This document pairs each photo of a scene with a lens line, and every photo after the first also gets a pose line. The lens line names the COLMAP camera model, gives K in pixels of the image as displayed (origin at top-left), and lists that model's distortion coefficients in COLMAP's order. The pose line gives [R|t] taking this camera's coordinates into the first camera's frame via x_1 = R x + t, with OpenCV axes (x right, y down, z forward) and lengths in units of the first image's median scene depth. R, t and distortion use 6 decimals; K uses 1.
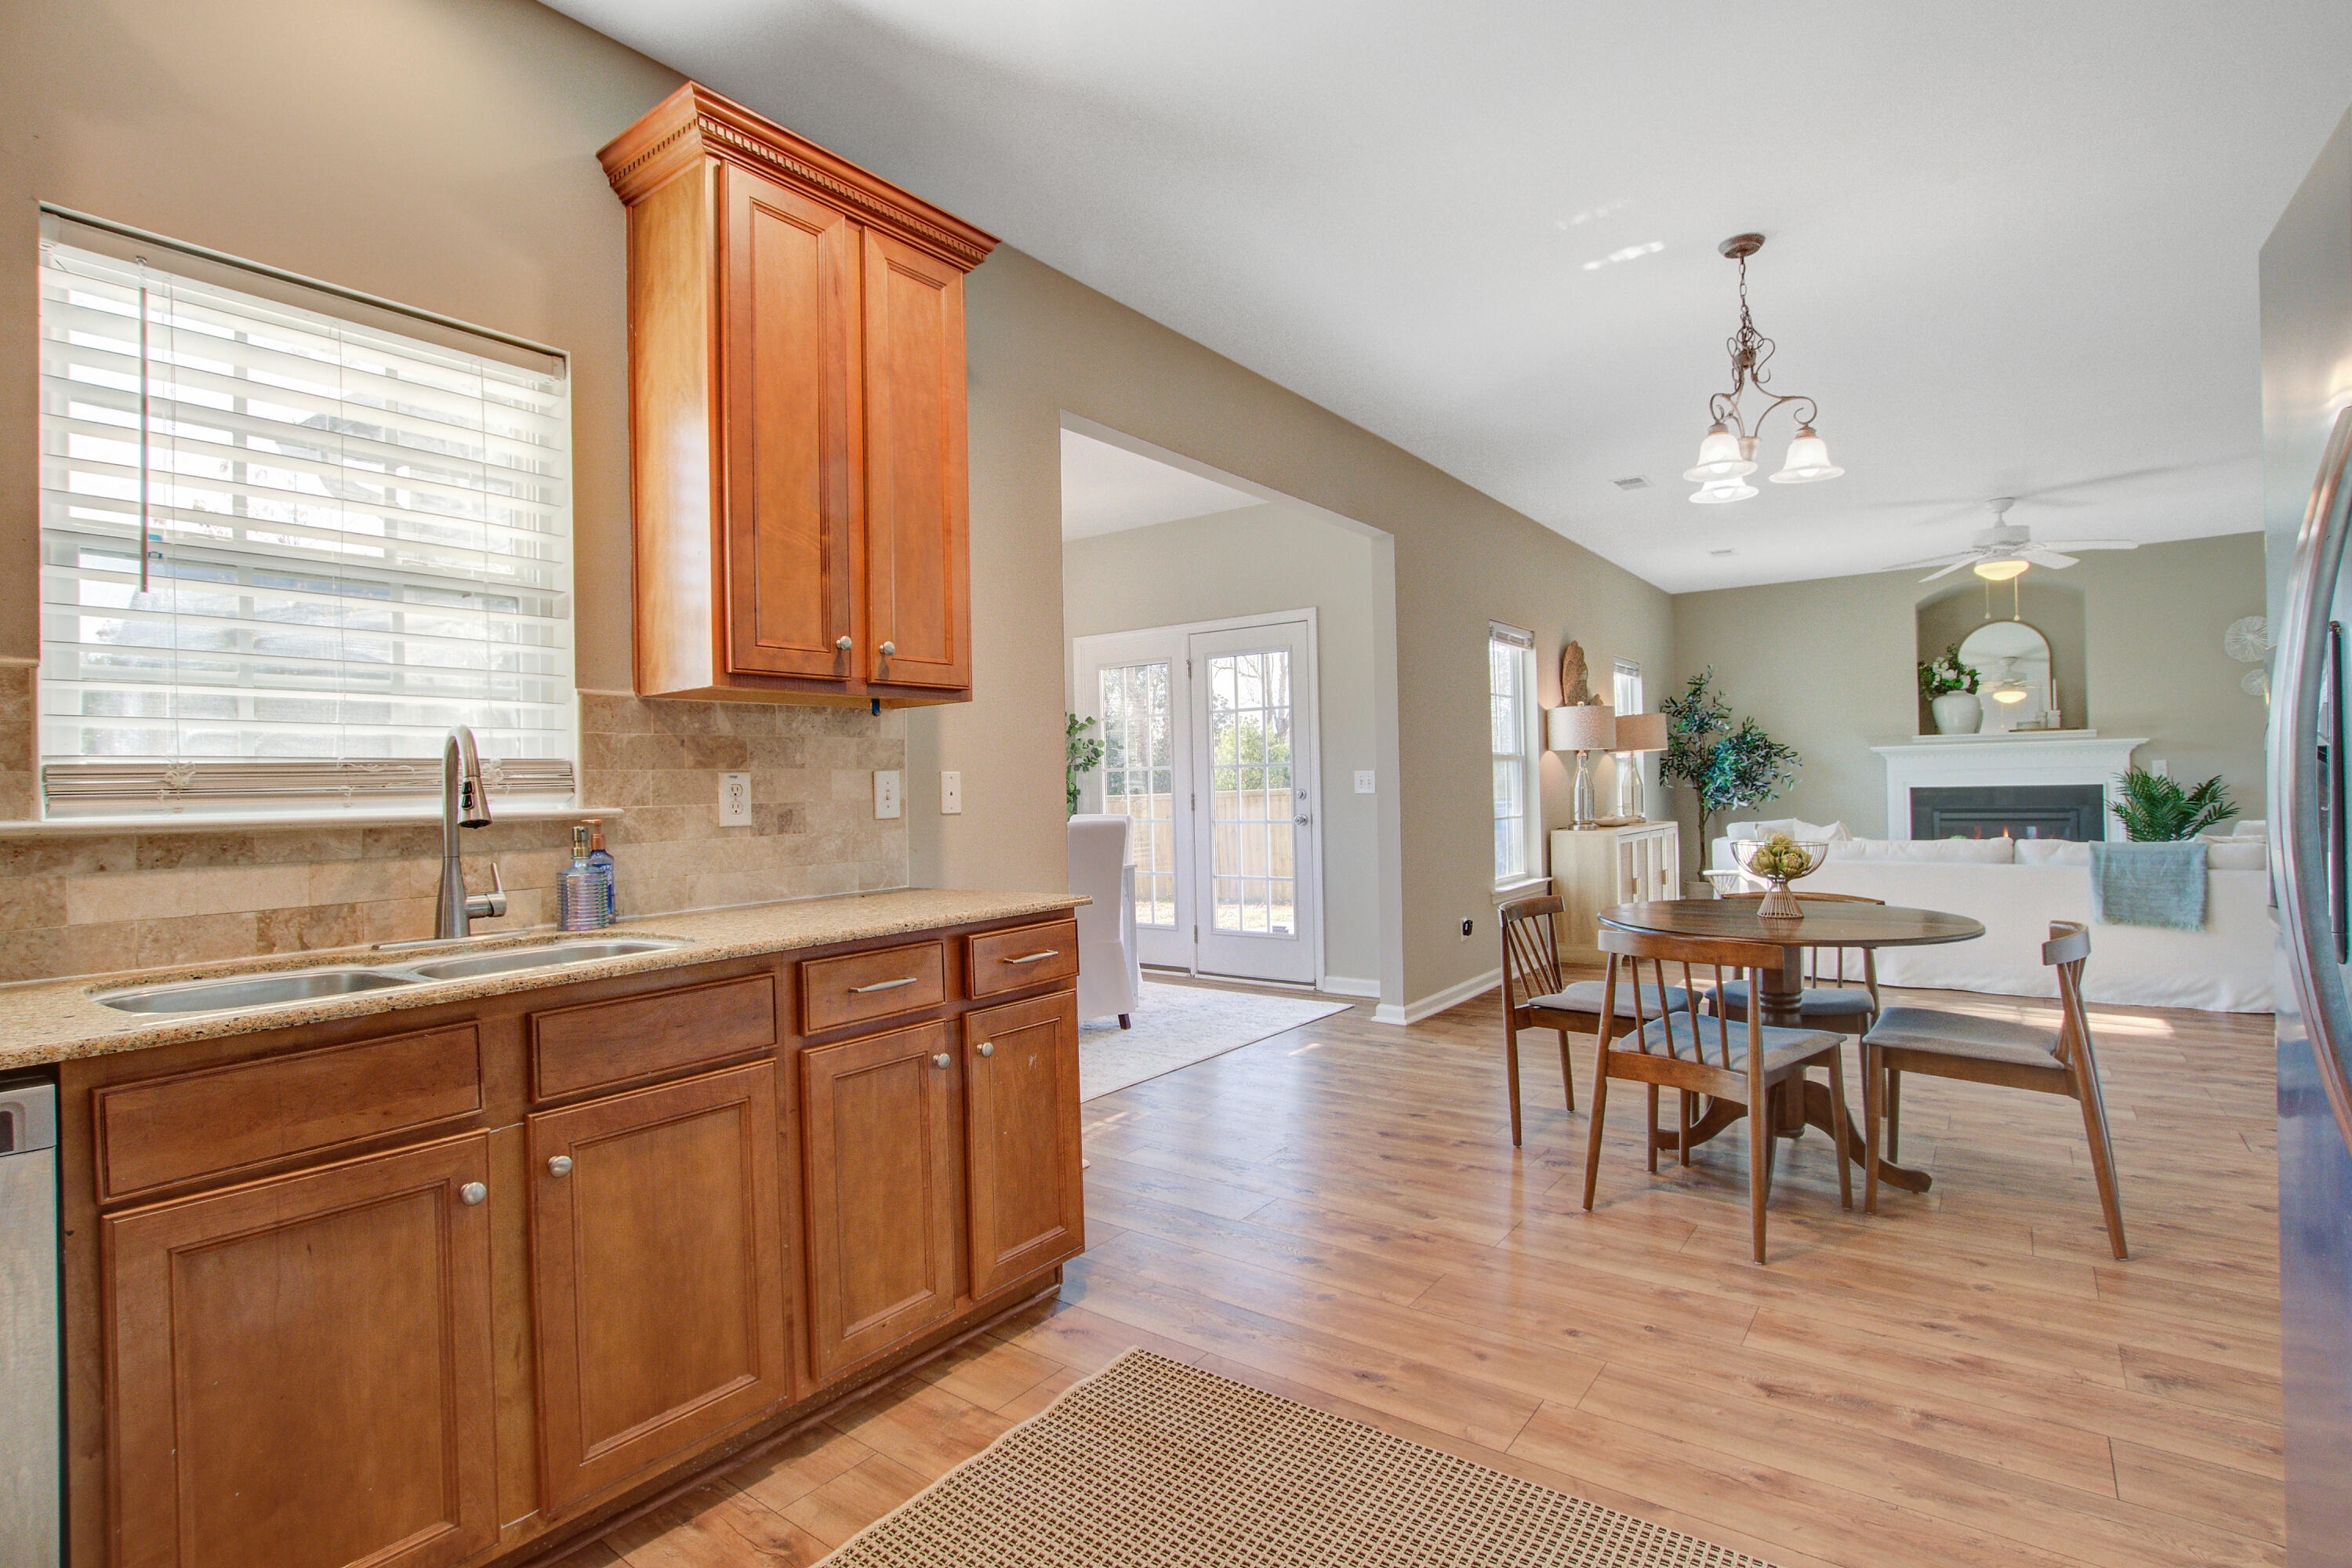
lens RADIAL K [[1135.6, 0, 1180.7], [0, 1135.6, 779.9], [0, 0, 1]] dist [-0.013977, -0.000184]
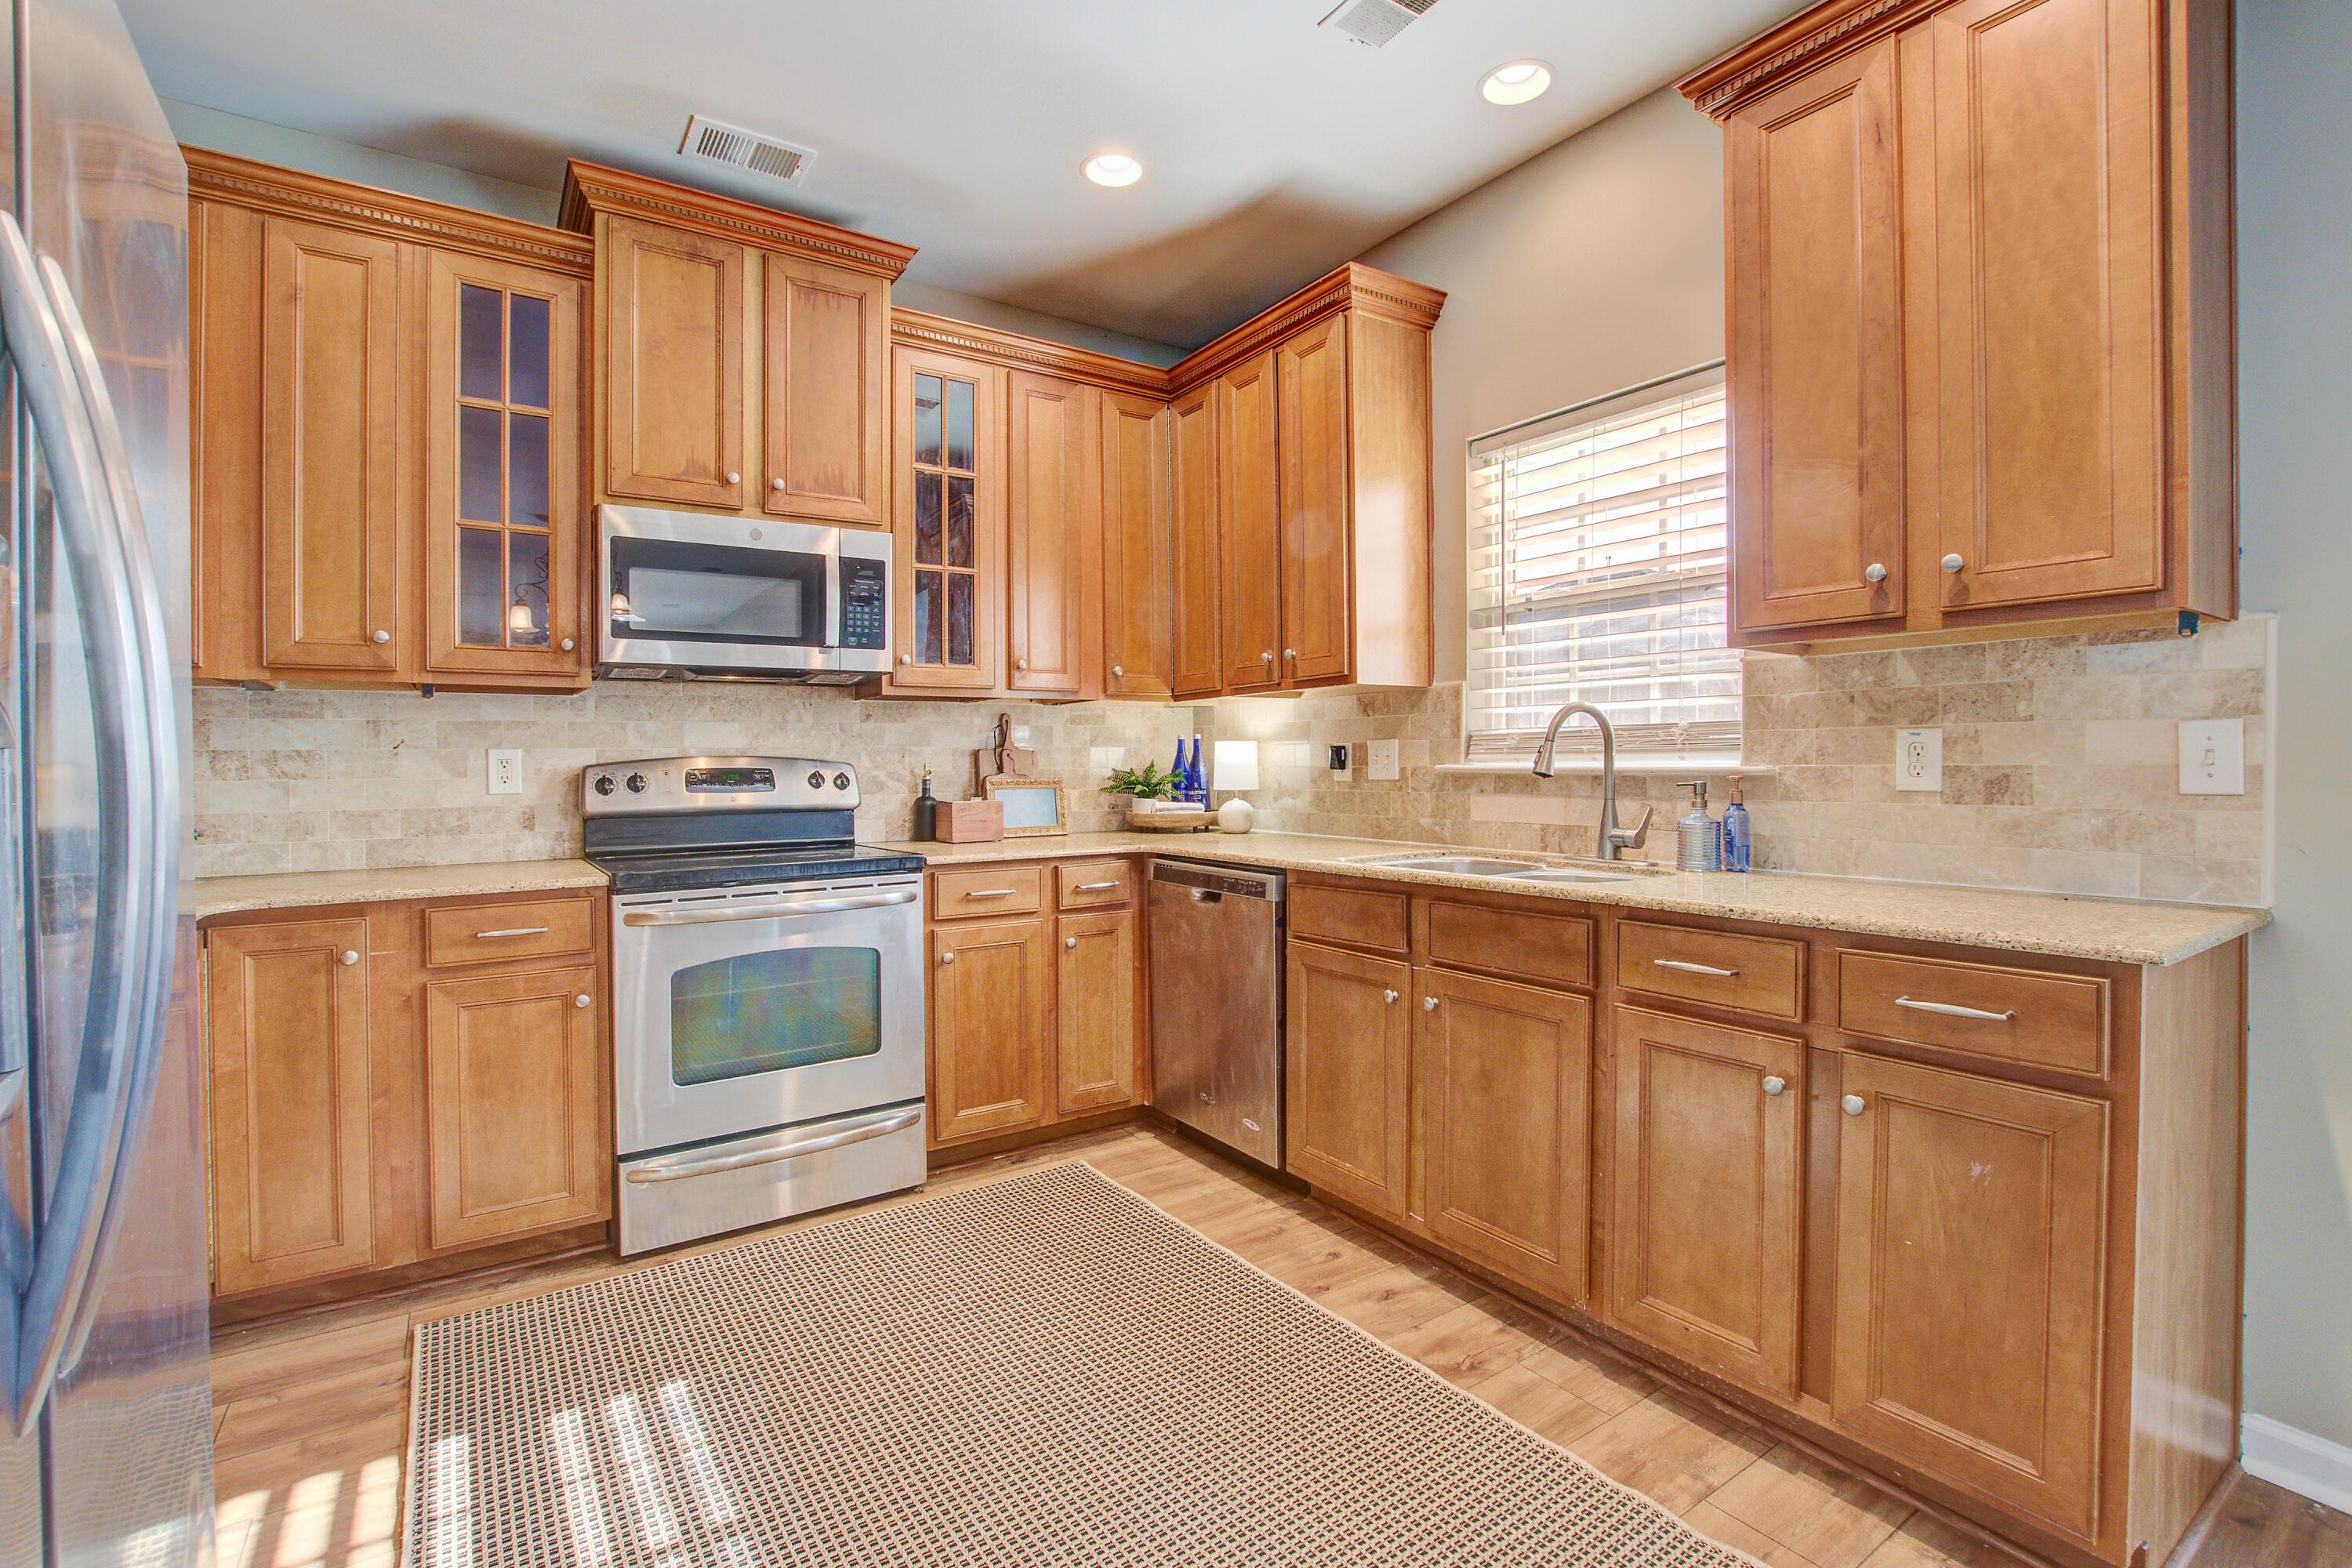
lens RADIAL K [[1058.8, 0, 1180.5], [0, 1058.8, 773.5], [0, 0, 1]] dist [-0.019860, 0.000498]
pose [[-0.328321, 0.032867, -0.943994, 0.554574], [0.017618, 0.999434, 0.028670, -0.005500], [0.944402, -0.007219, -0.328714, 0.734880]]
